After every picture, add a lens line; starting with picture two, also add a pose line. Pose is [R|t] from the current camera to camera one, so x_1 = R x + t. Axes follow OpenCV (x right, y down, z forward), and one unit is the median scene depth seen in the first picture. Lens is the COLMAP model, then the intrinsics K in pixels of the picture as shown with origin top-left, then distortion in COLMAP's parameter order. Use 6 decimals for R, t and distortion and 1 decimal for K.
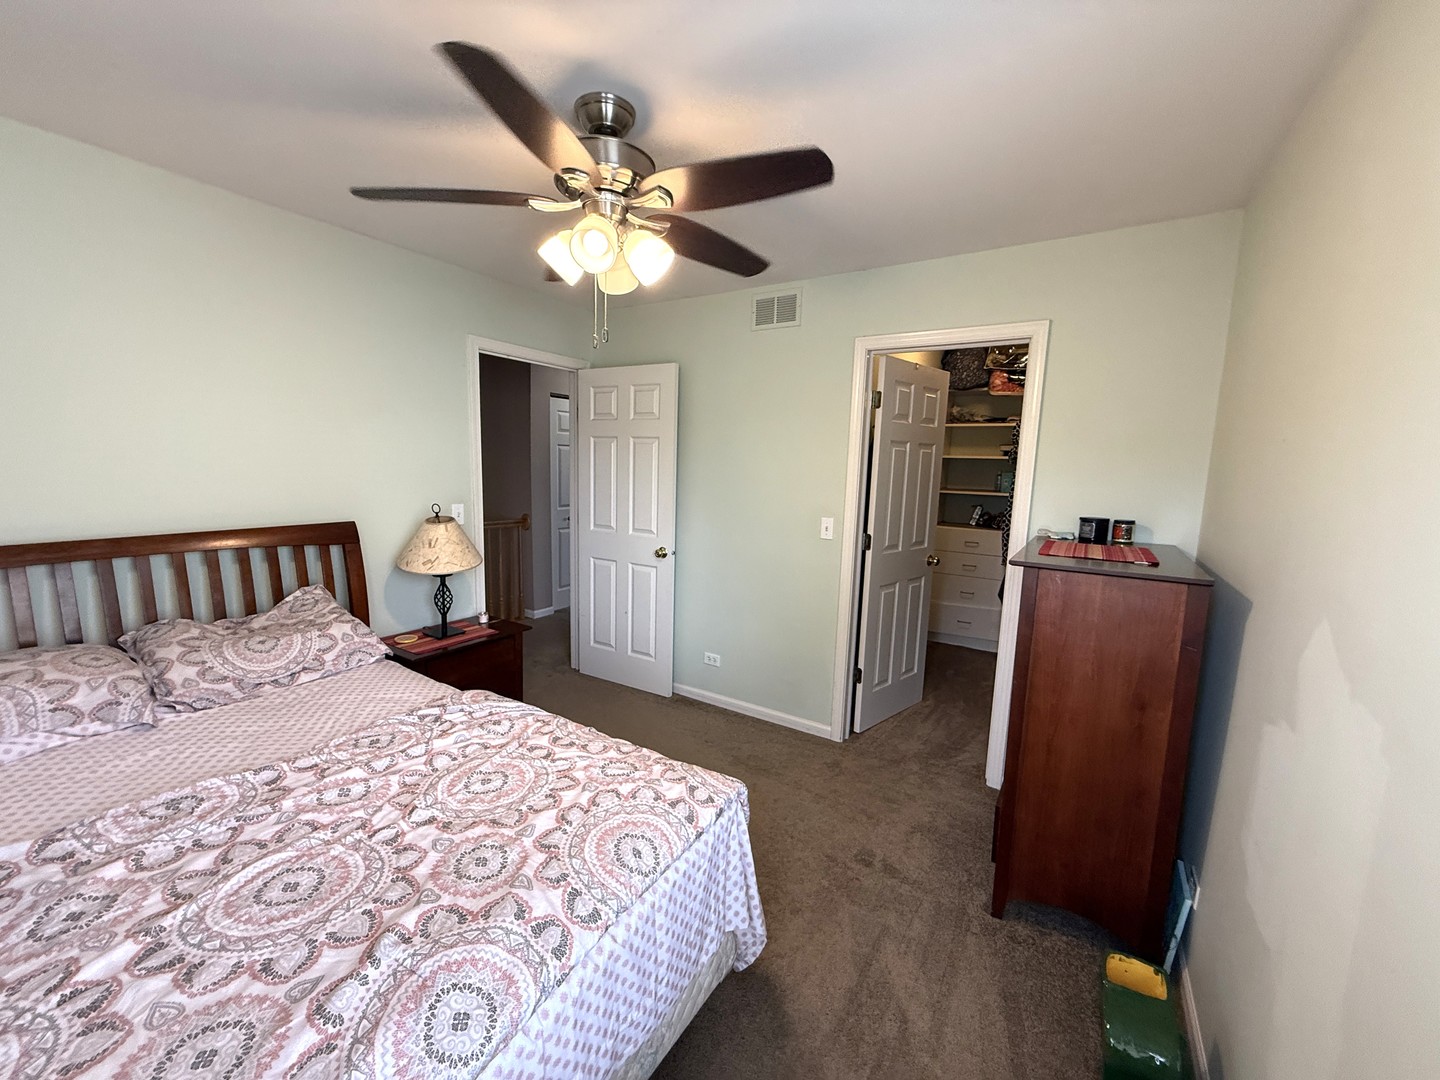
lens RADIAL K [[574.9, 0, 716.3], [0, 574.9, 540.3], [0, 0, 1]] dist [0.001618, 0.000093]
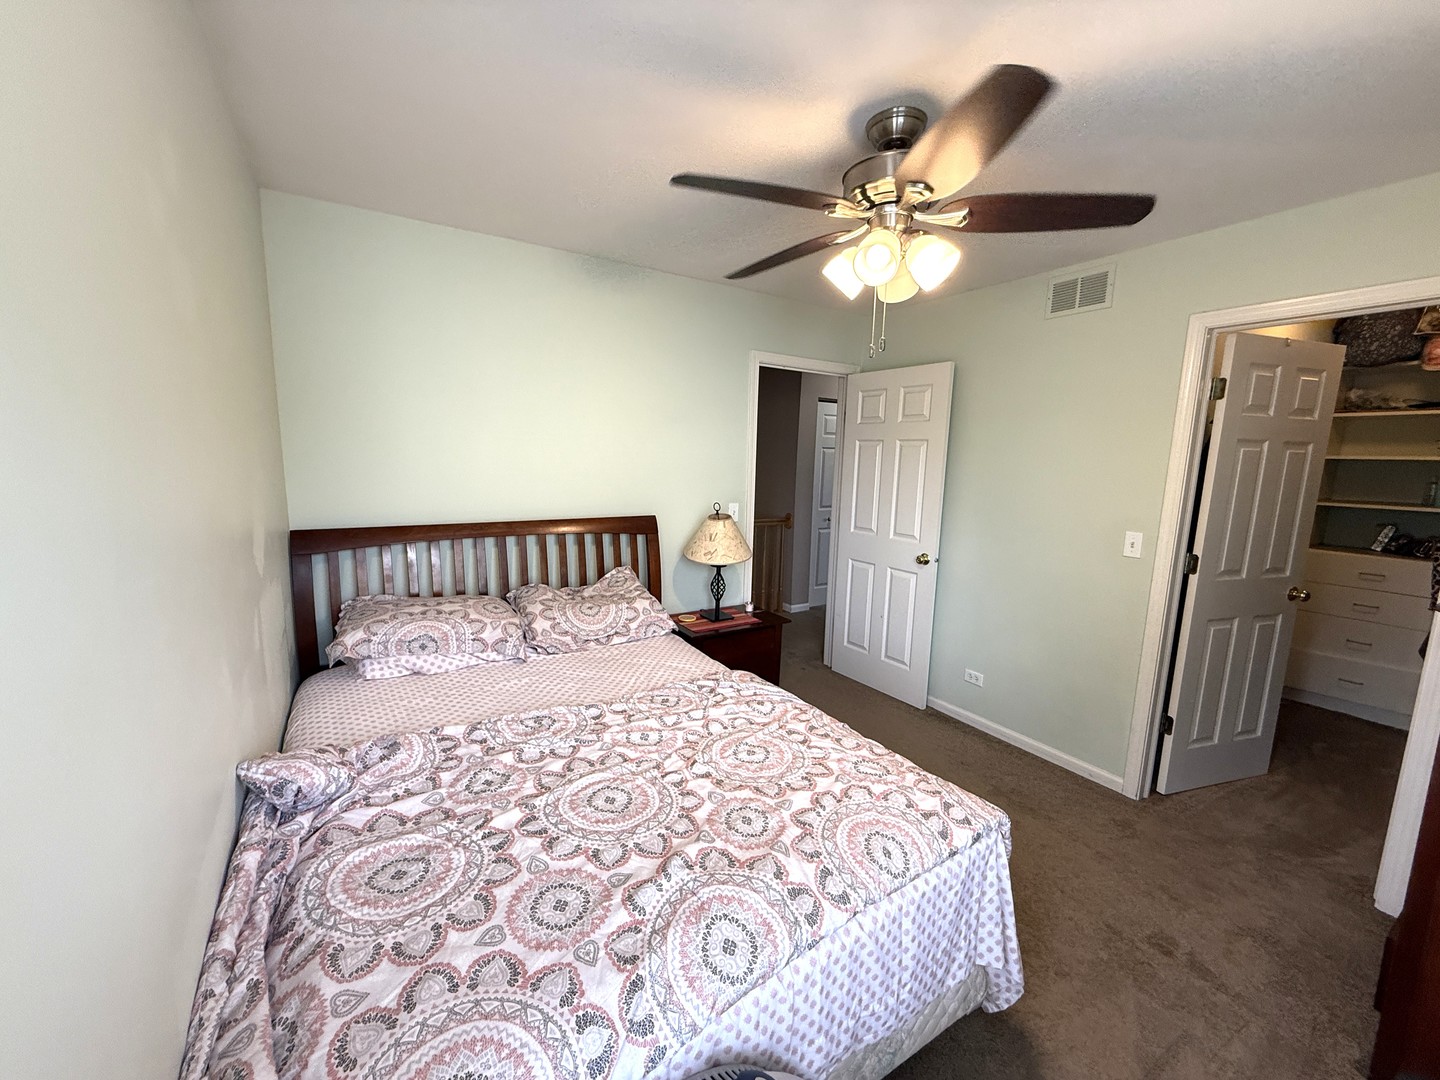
lens RADIAL K [[574.9, 0, 716.3], [0, 574.9, 540.3], [0, 0, 1]] dist [0.001618, 0.000093]
pose [[0.904629, 0.056353, -0.422457, -0.008545], [-0.056436, 0.998330, 0.012322, -0.005015], [0.422446, 0.012695, 0.906299, -0.046684]]
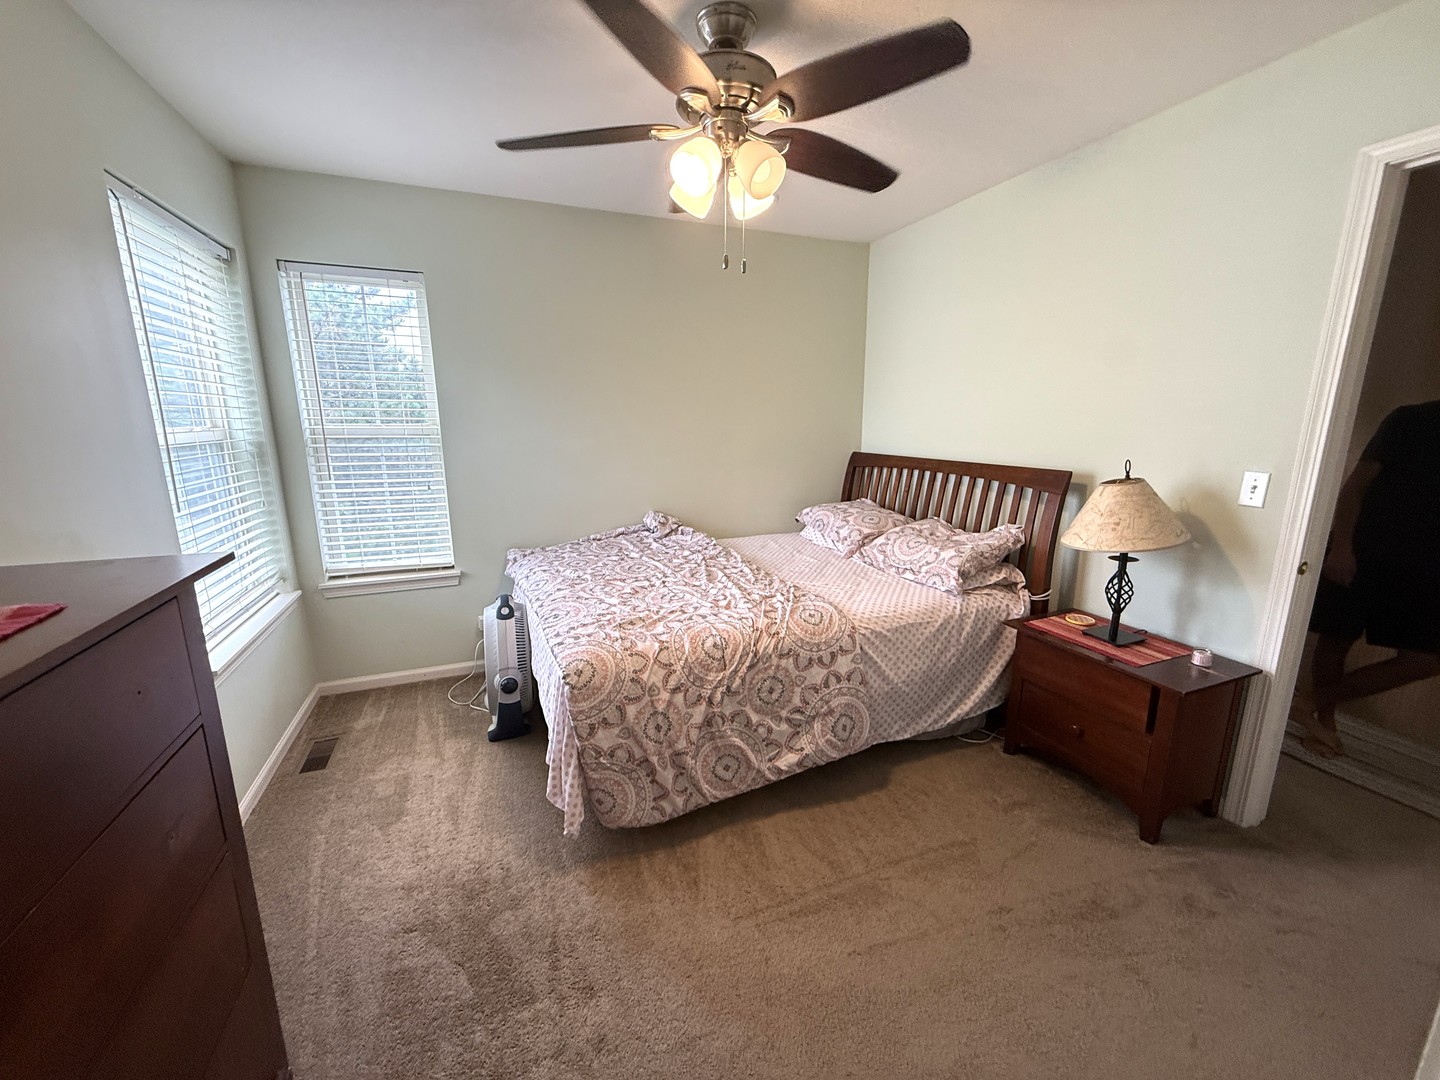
lens RADIAL K [[574.9, 0, 716.3], [0, 574.9, 540.3], [0, 0, 1]] dist [0.001618, 0.000093]
pose [[-0.588939, 0.140730, -0.795830, 0.689466], [-0.126263, 0.956608, 0.262599, -0.149710], [0.798253, 0.255139, -0.545615, 1.682148]]
